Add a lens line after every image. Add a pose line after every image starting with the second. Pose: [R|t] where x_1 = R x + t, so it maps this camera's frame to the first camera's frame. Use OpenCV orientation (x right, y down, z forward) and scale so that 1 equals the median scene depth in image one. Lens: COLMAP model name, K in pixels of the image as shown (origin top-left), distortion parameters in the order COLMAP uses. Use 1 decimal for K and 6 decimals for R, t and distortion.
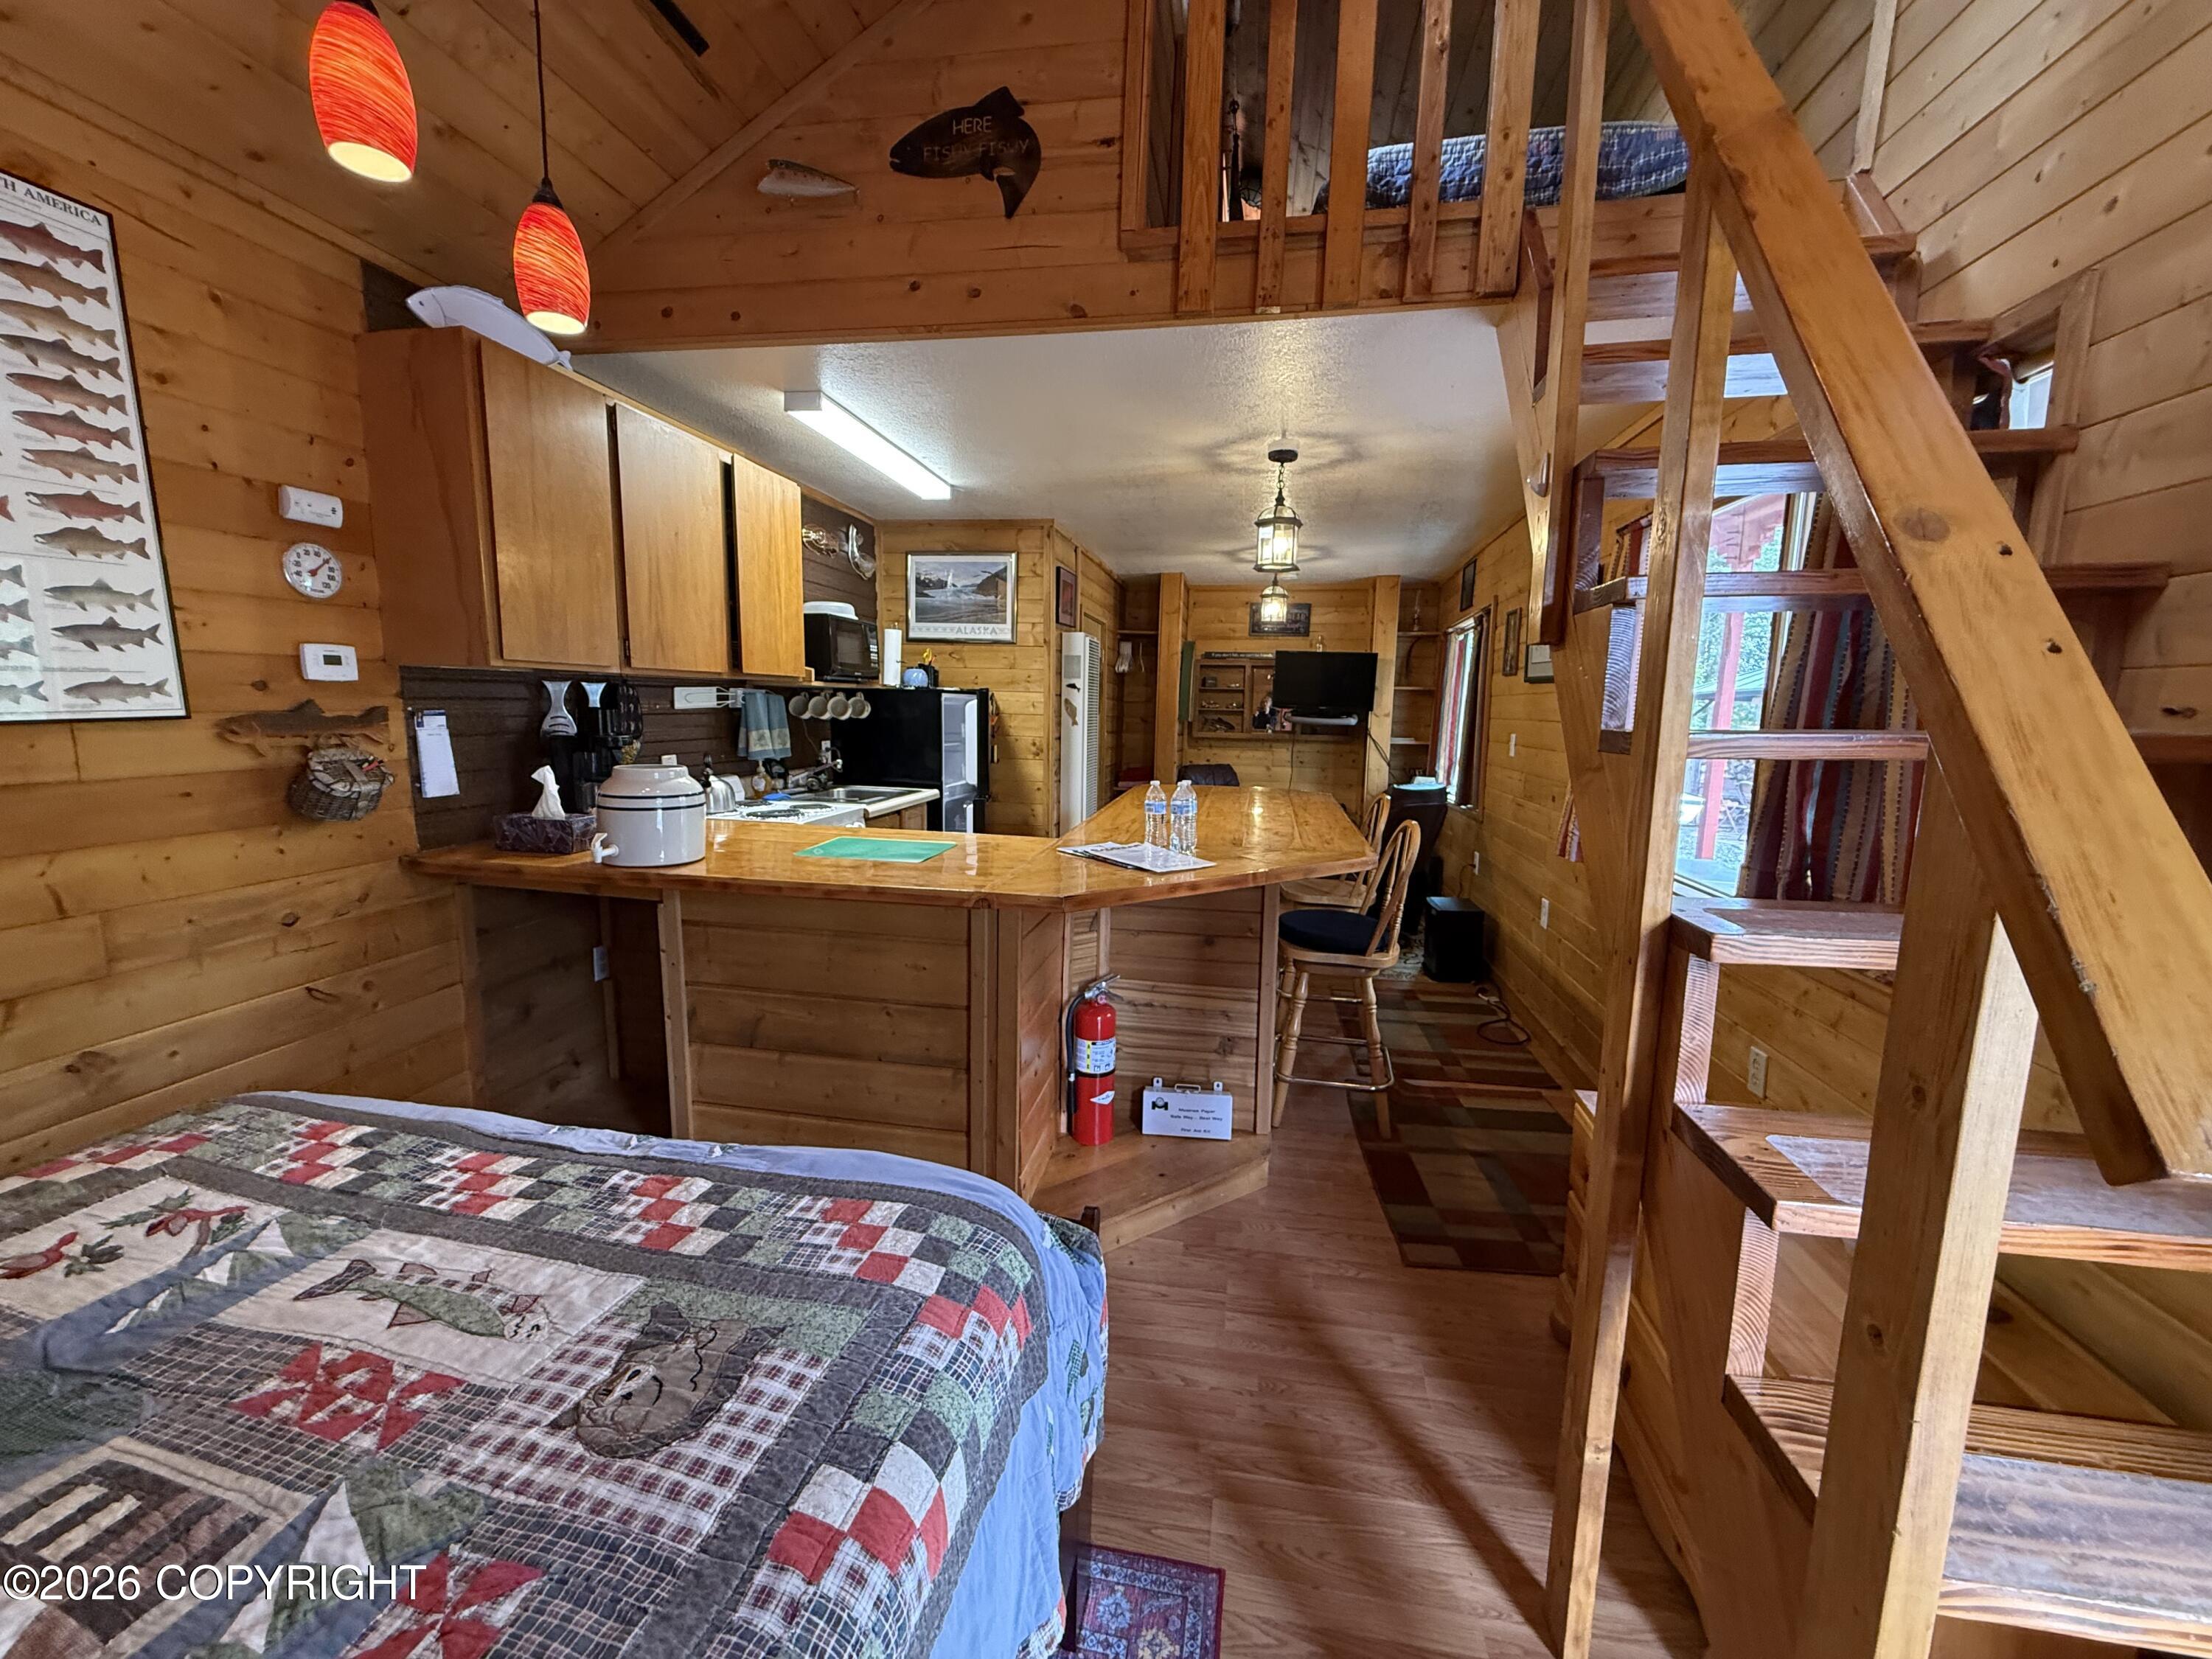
lens RADIAL K [[883.9, 0, 1100.1], [0, 883.9, 827.9], [0, 0, 1]] dist [0.001126, -0.000037]
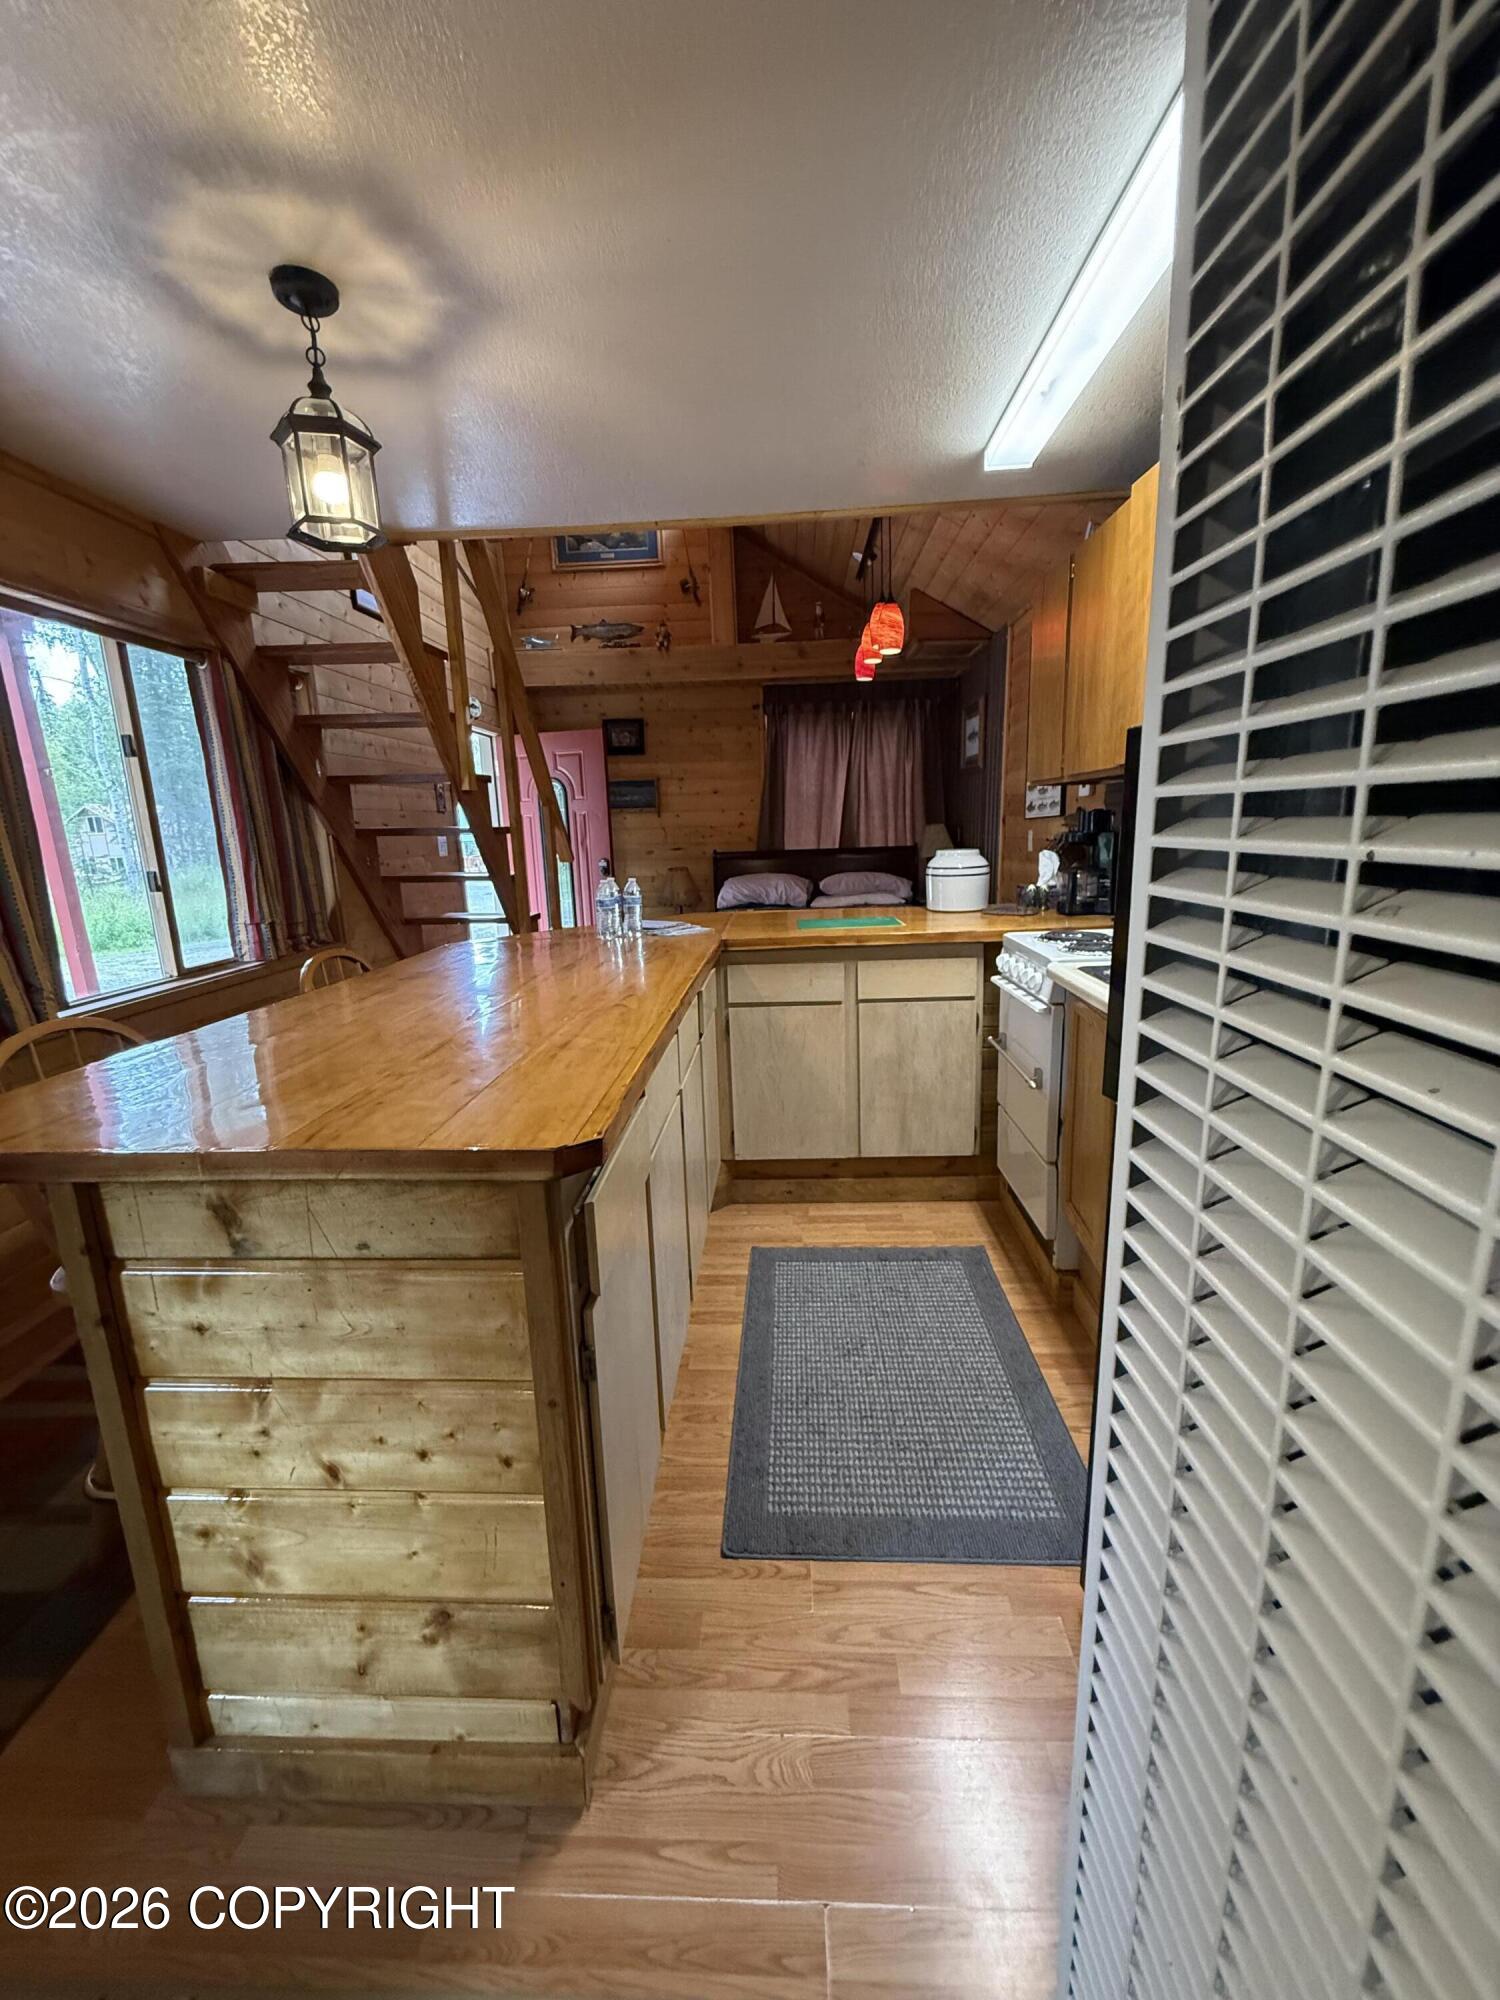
lens RADIAL K [[799.2, 0, 744.0], [0, 799.2, 1000.5], [0, 0, 1]] dist [0.001126, -0.000037]
pose [[-0.990642, 0.044301, -0.129097, 0.069584], [-0.003304, 0.937798, 0.347166, -0.334806], [0.136446, 0.344343, -0.928876, 2.525872]]
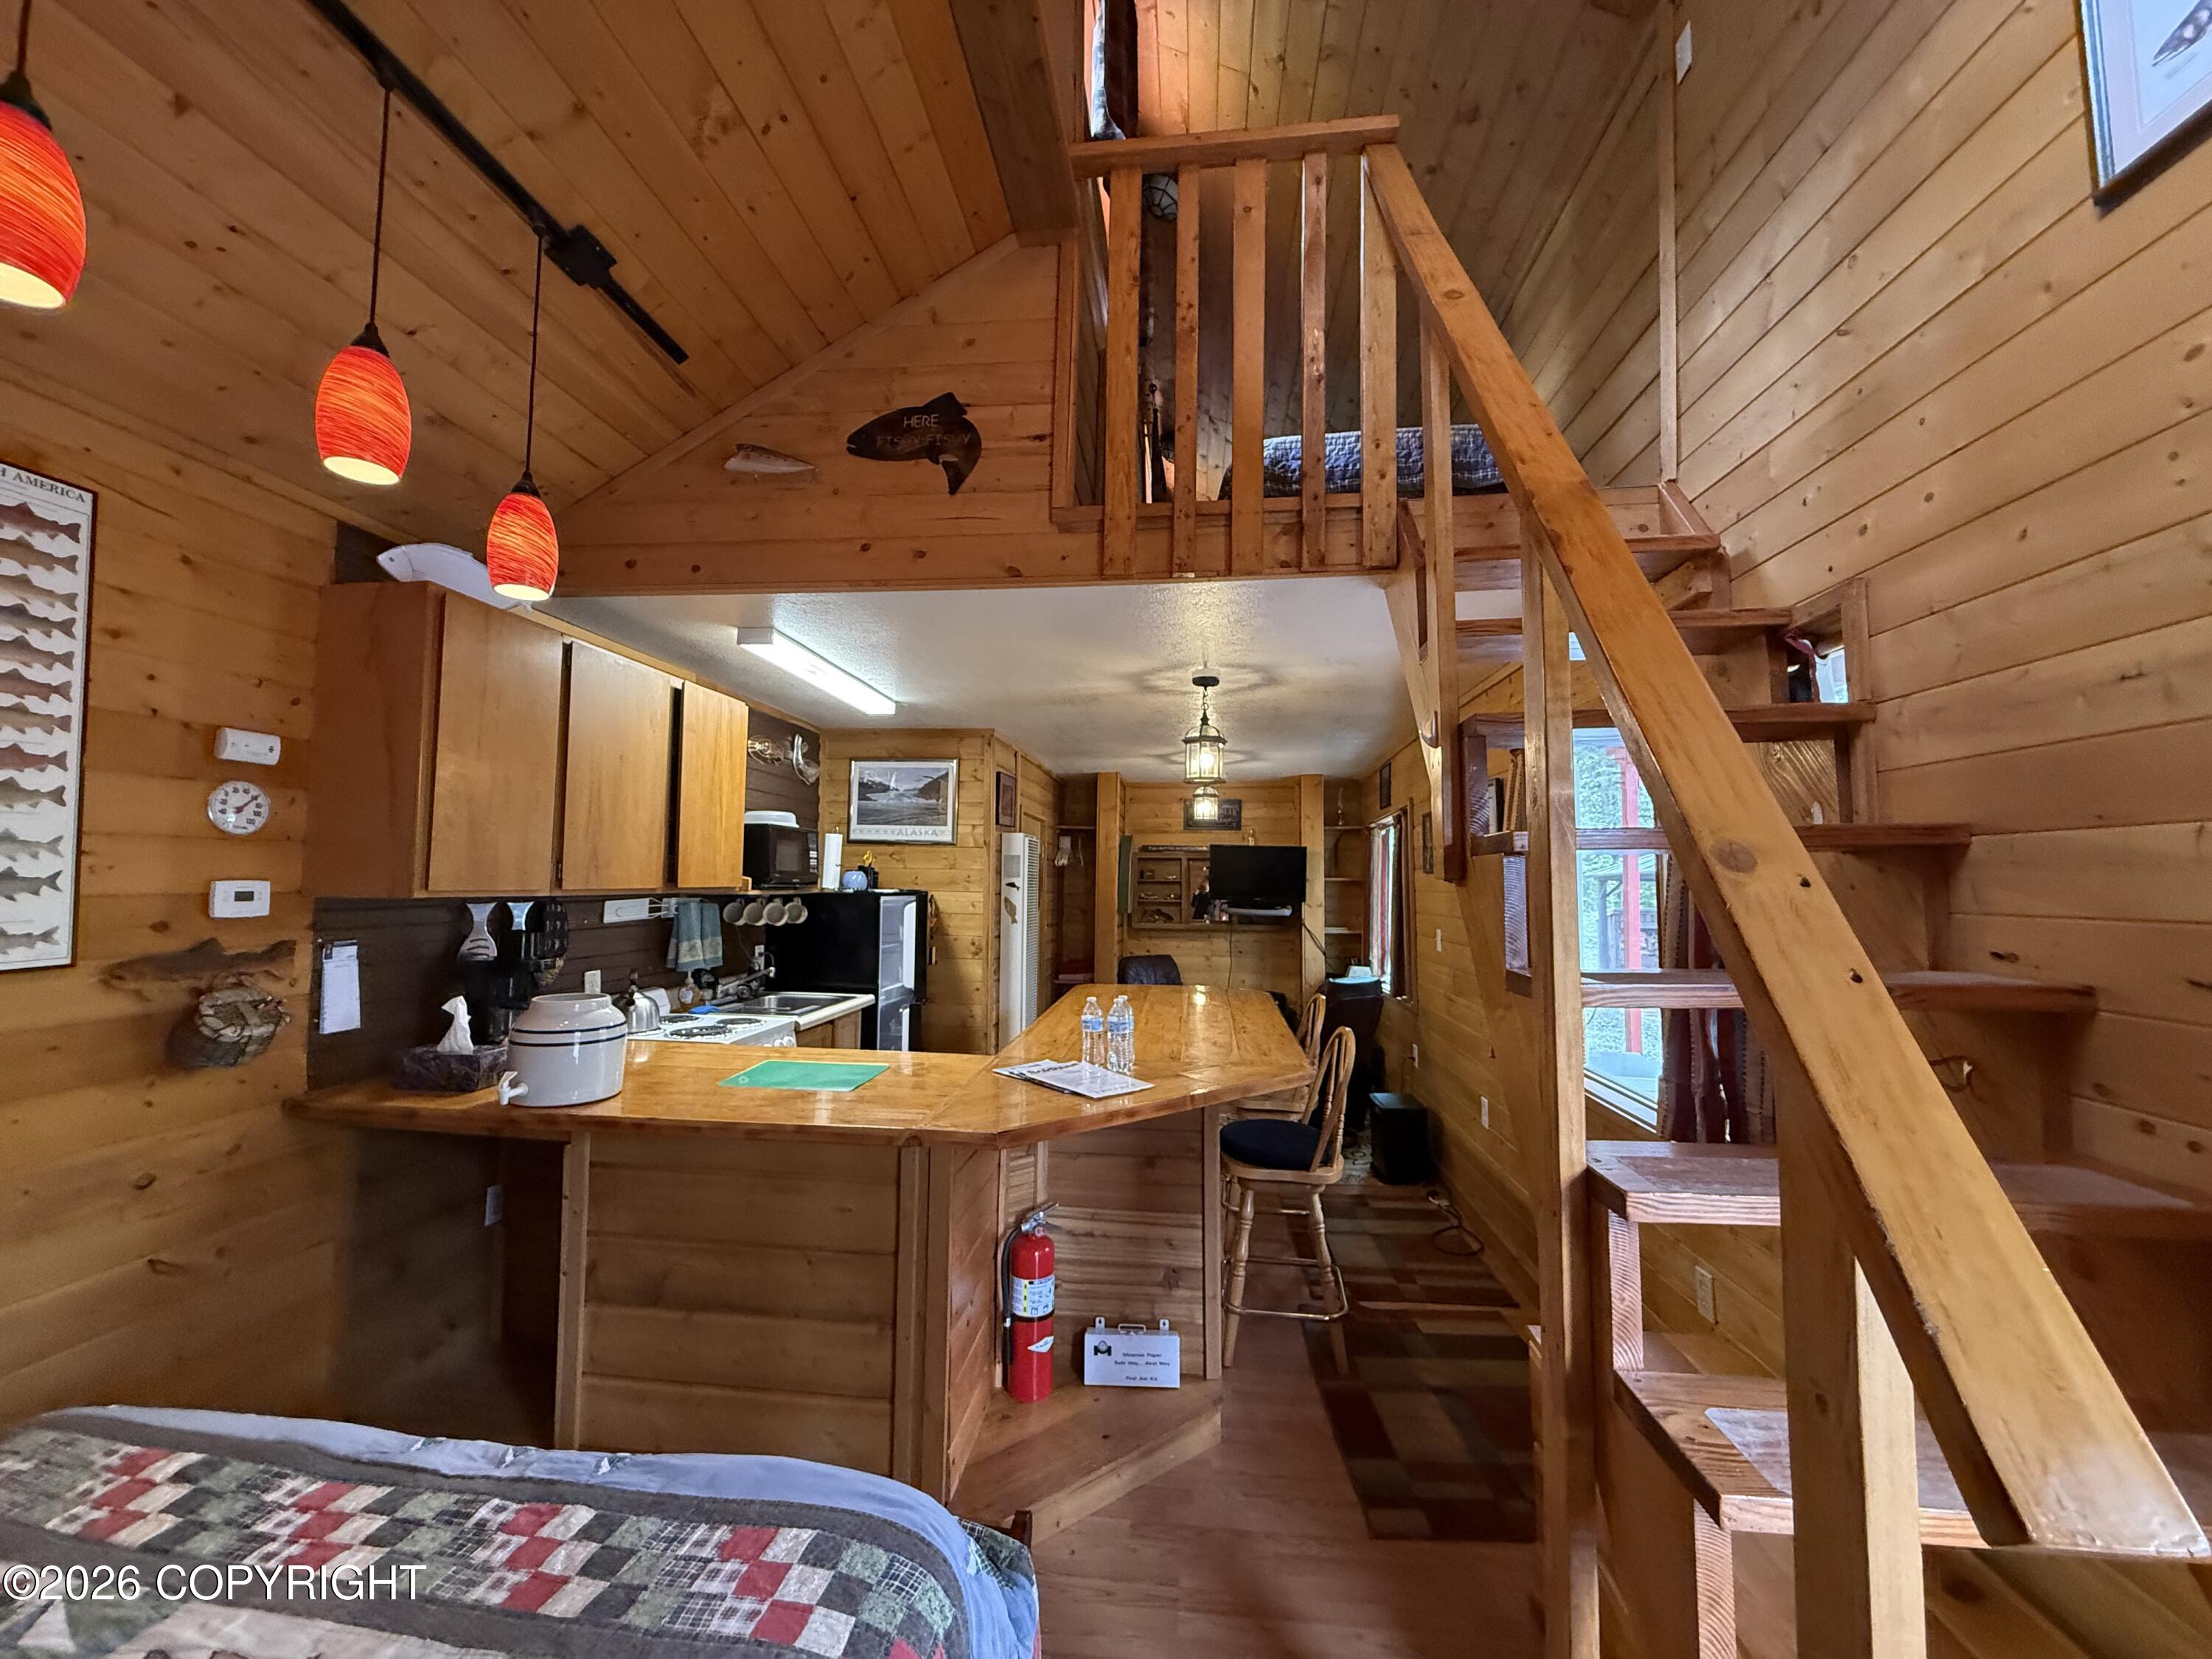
lens RADIAL K [[883.9, 0, 1100.4], [0, 883.9, 826.1], [0, 0, 1]] dist [0.001126, -0.000037]
pose [[0.997835, -0.005562, 0.065534, 0.009289], [0.018550, 0.979766, -0.199285, -0.052771], [-0.063100, 0.200069, 0.977748, -0.026445]]
